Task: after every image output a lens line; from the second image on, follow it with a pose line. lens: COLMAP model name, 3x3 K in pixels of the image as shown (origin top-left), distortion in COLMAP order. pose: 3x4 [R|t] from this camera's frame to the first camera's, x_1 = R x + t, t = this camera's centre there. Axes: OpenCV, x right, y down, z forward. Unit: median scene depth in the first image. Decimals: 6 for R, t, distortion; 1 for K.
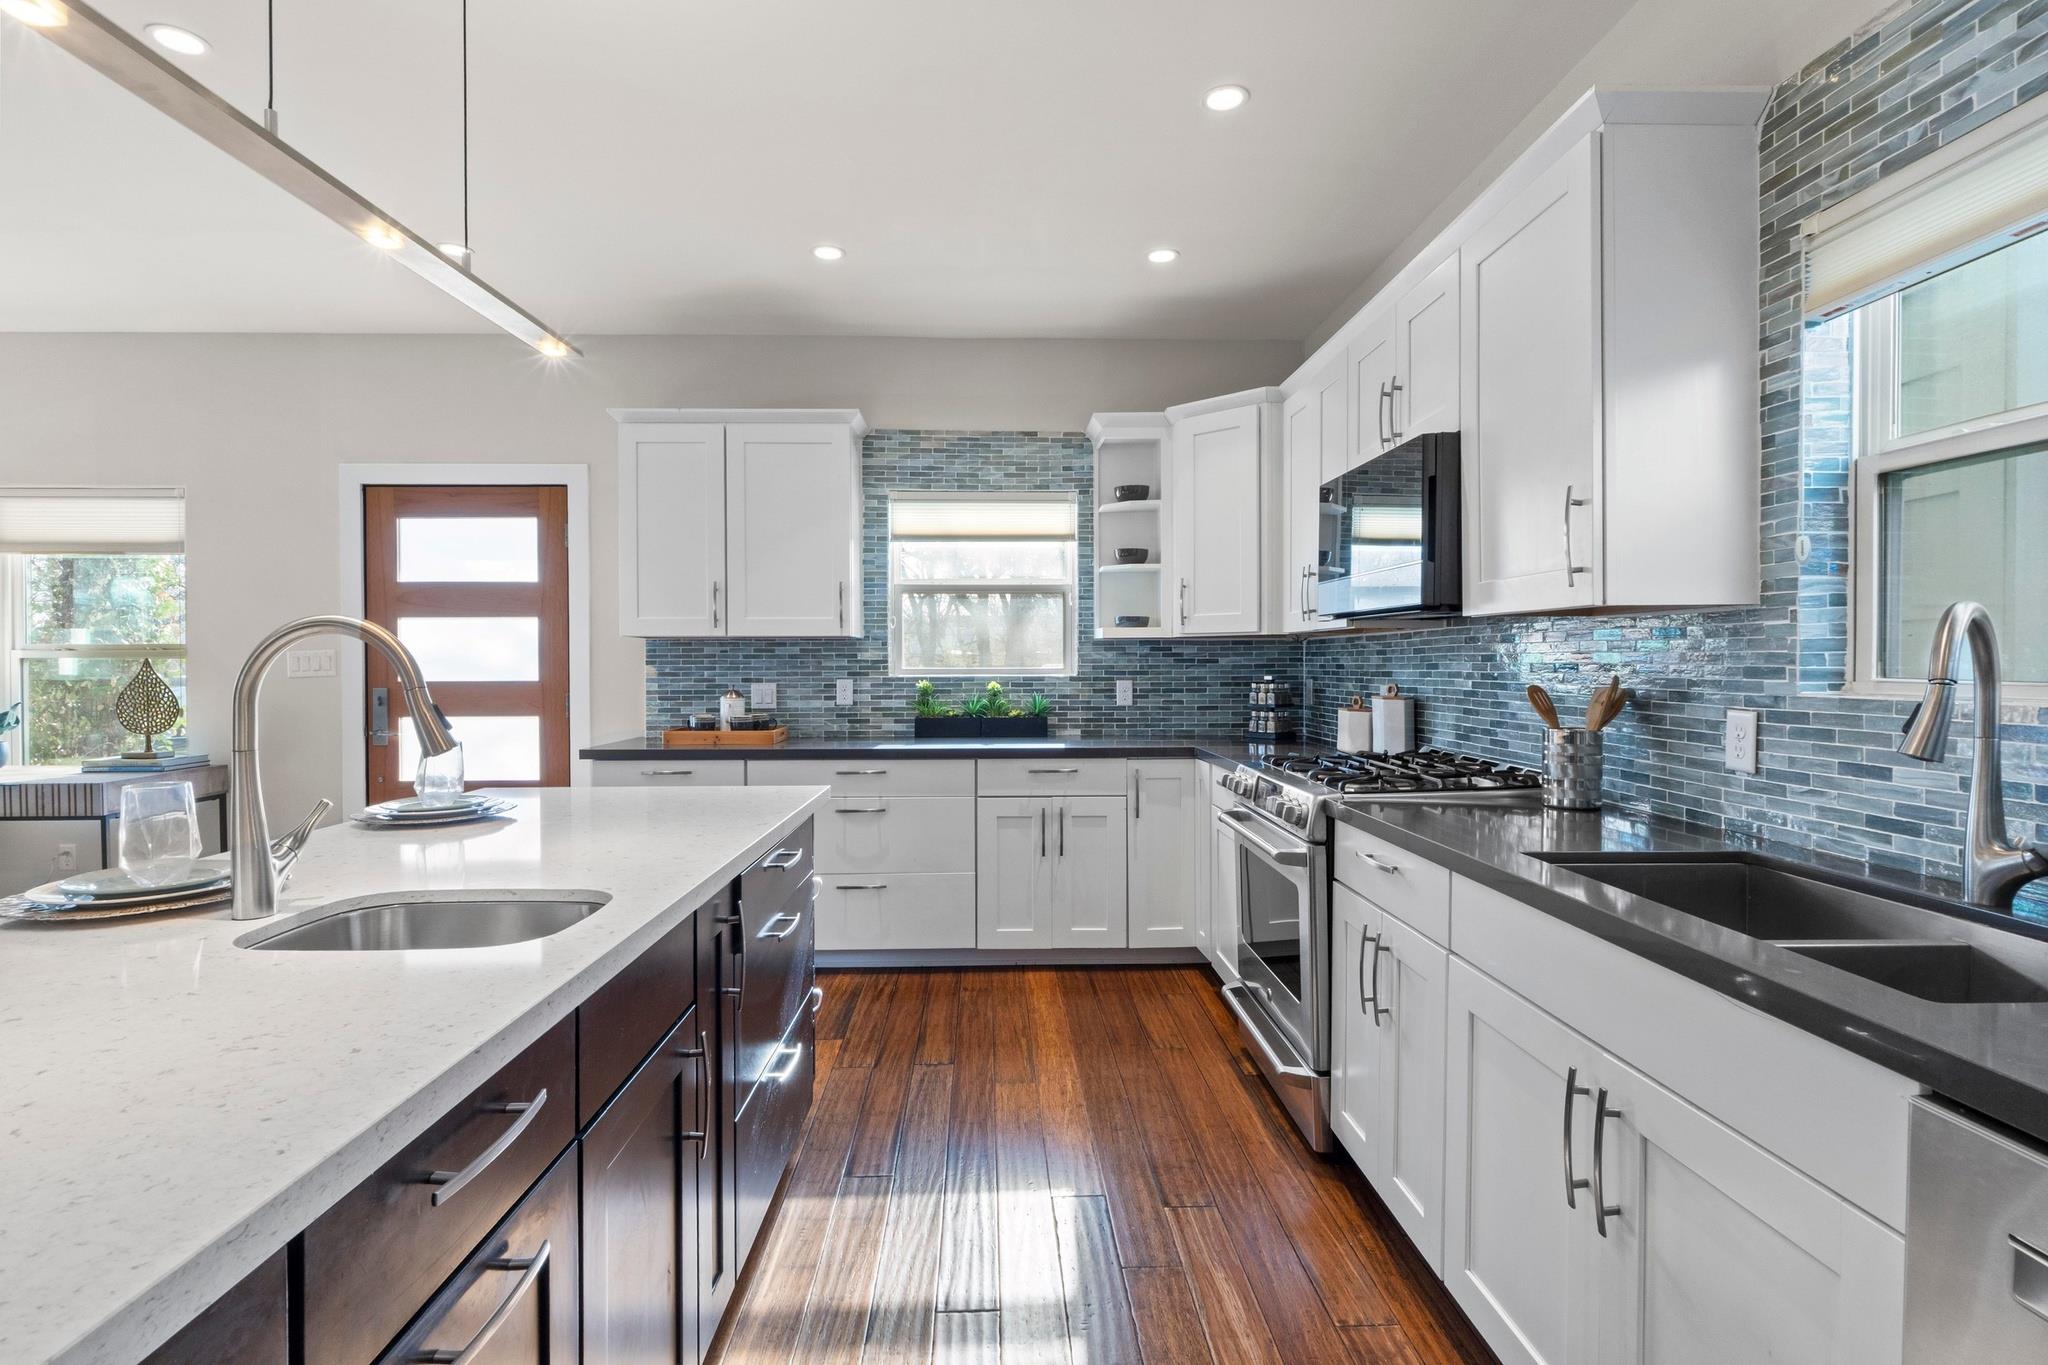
lens RADIAL K [[985.8, 0, 1020.4], [0, 985.8, 670.1], [0, 0, 1]] dist [-0.002779, -0.000314]
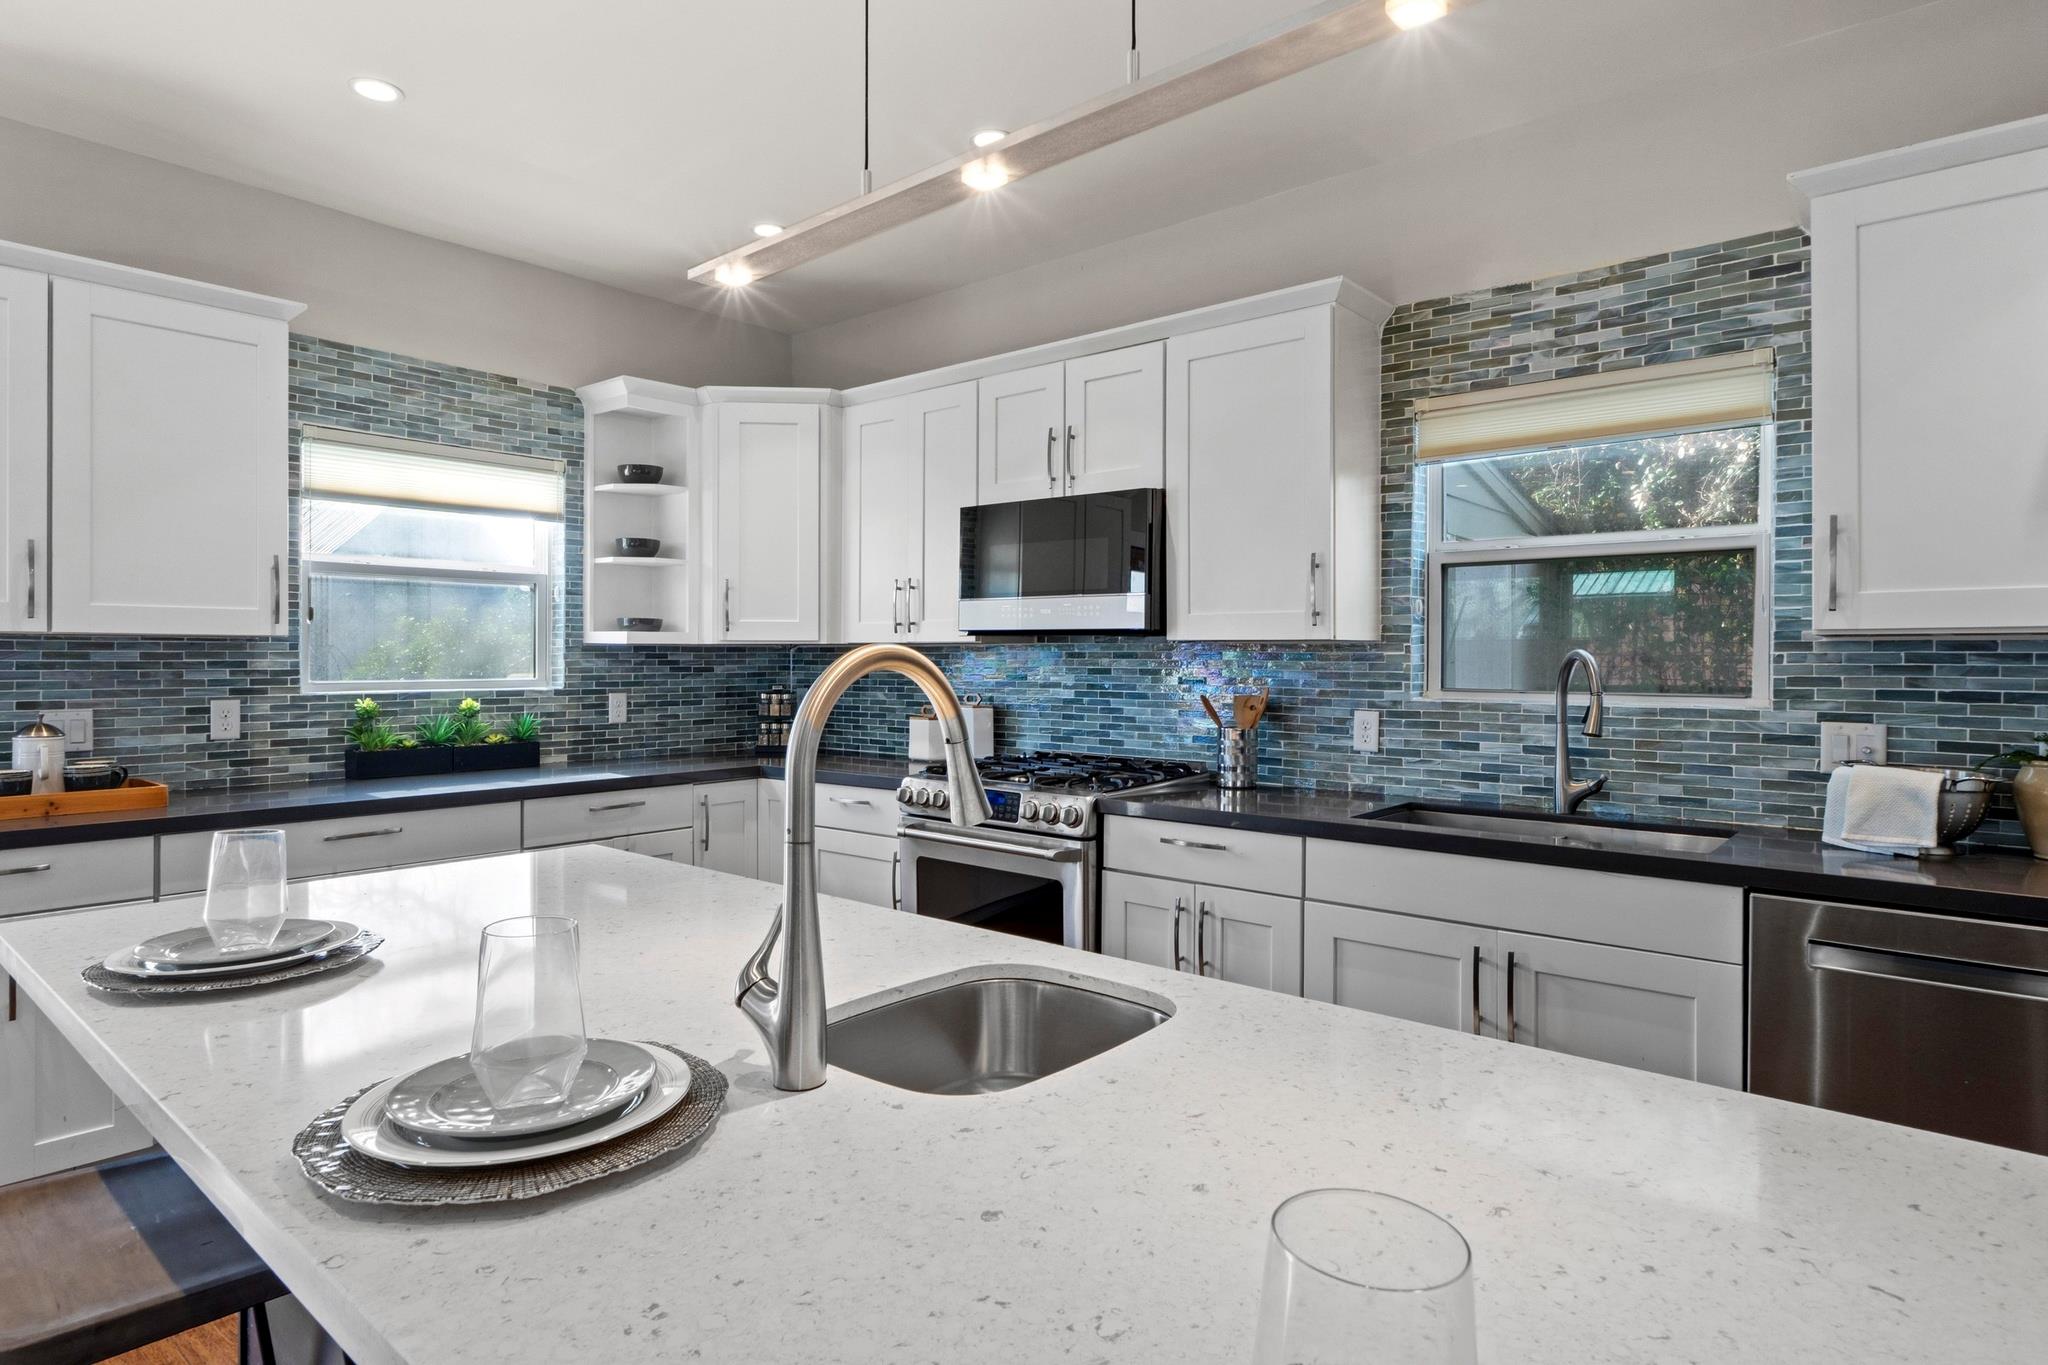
lens RADIAL K [[1118.3, 0, 1018.0], [0, 1118.3, 659.6], [0, 0, 1]] dist [-0.001911, -0.001073]
pose [[0.668772, 0.002408, 0.743464, -0.406509], [0.002350, 0.999983, -0.005353, -0.013261], [-0.743464, 0.005327, 0.668755, 0.116663]]
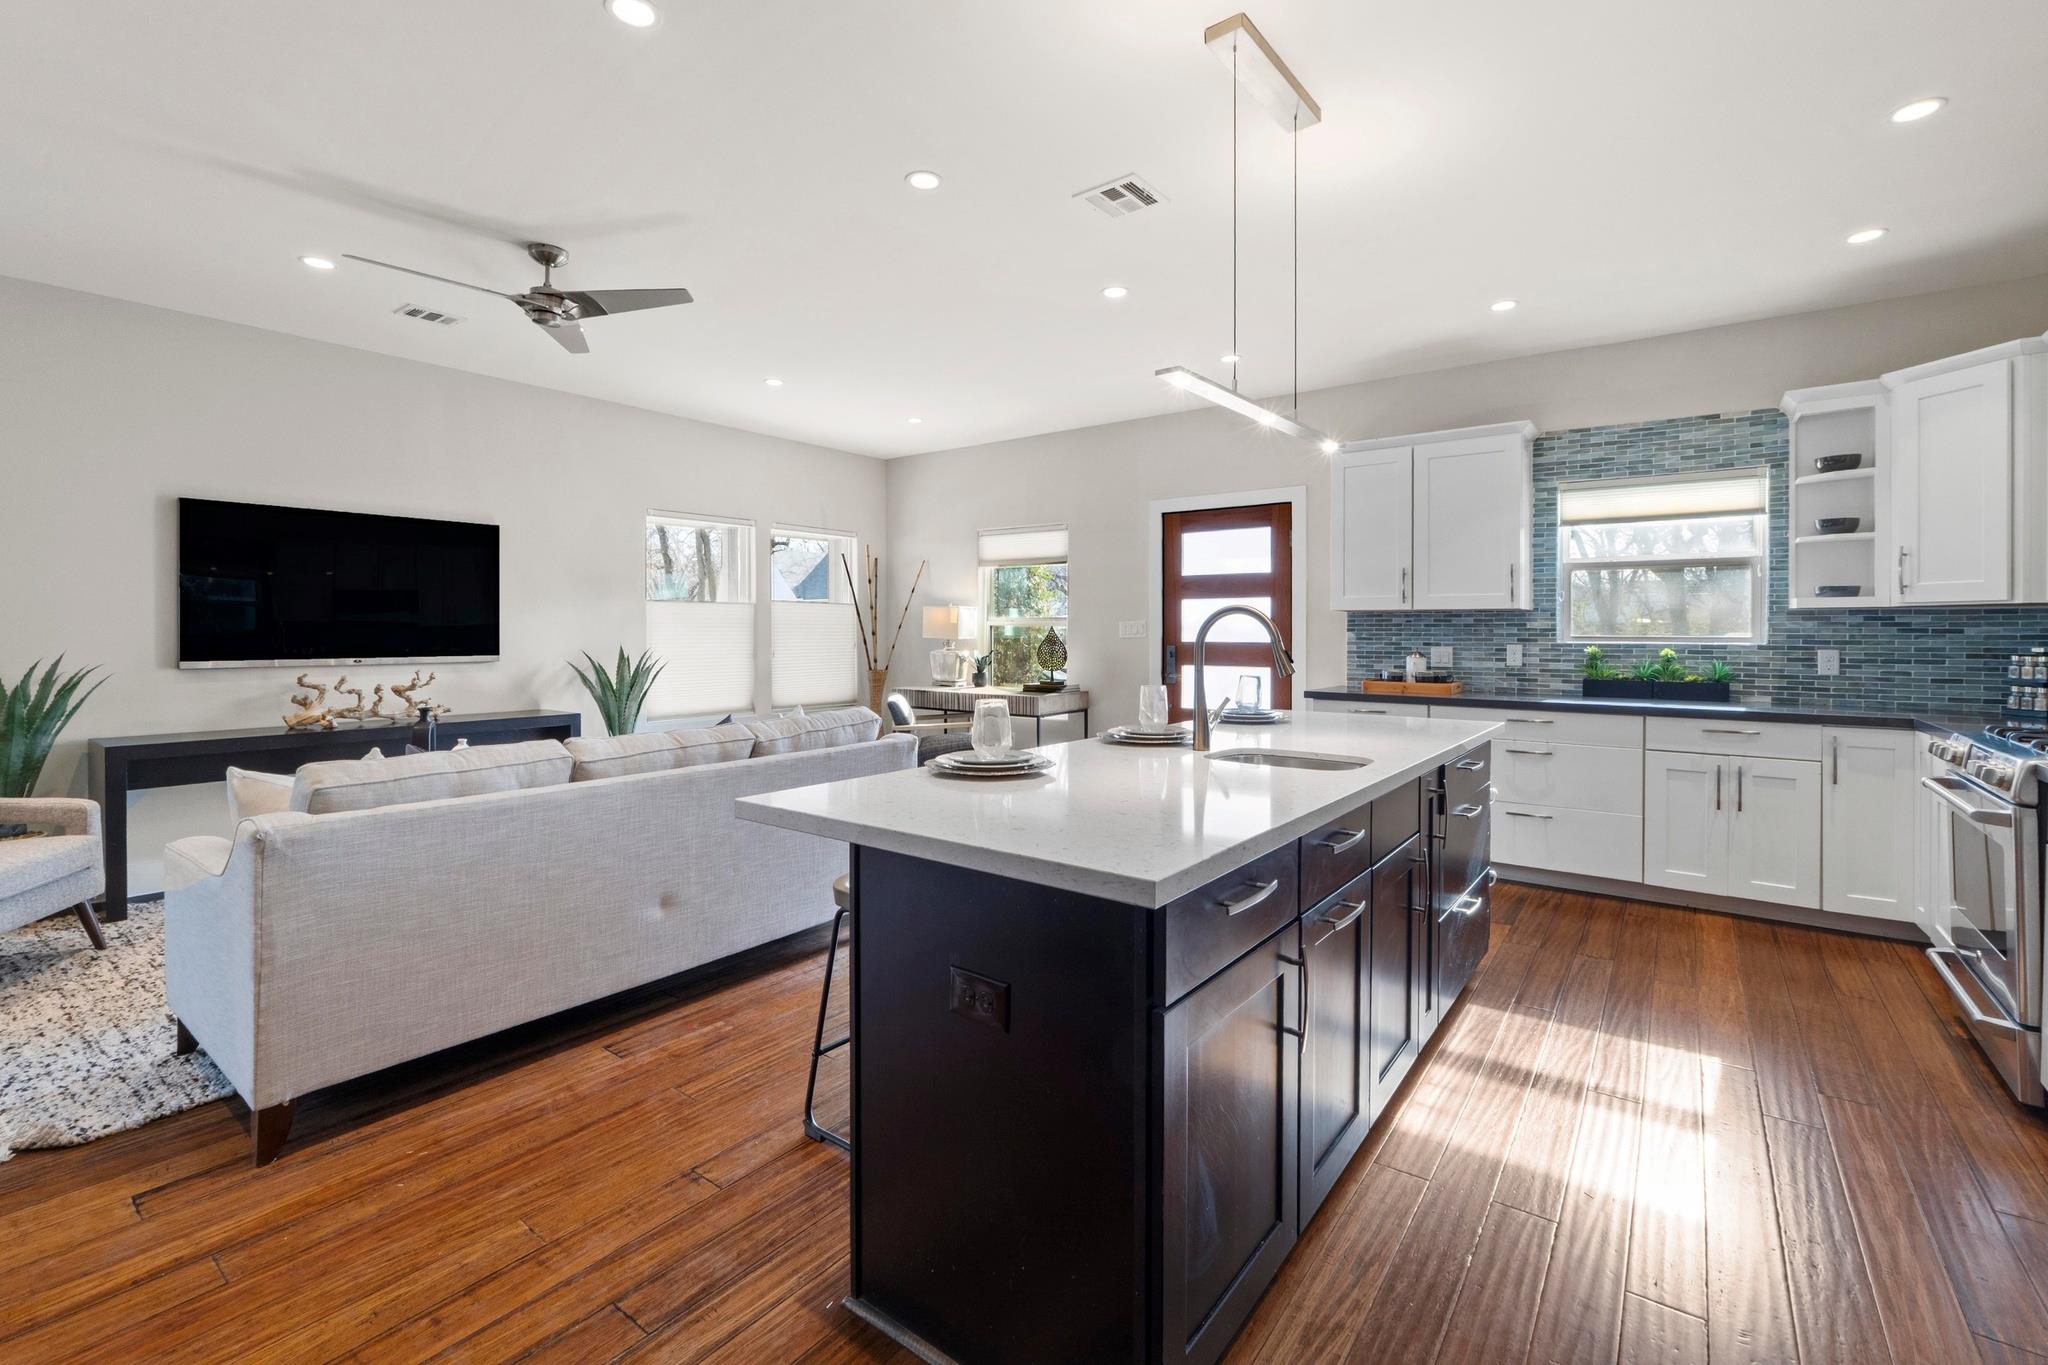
lens RADIAL K [[885.4, 0, 1021.7], [0, 885.4, 631.8], [0, 0, 1]] dist [-0.007650, 0.000217]
pose [[0.777303, 0.006530, -0.629093, 0.033299], [-0.010221, 0.999945, -0.002250, 0.002618], [0.629044, 0.008179, 0.777327, -0.223778]]
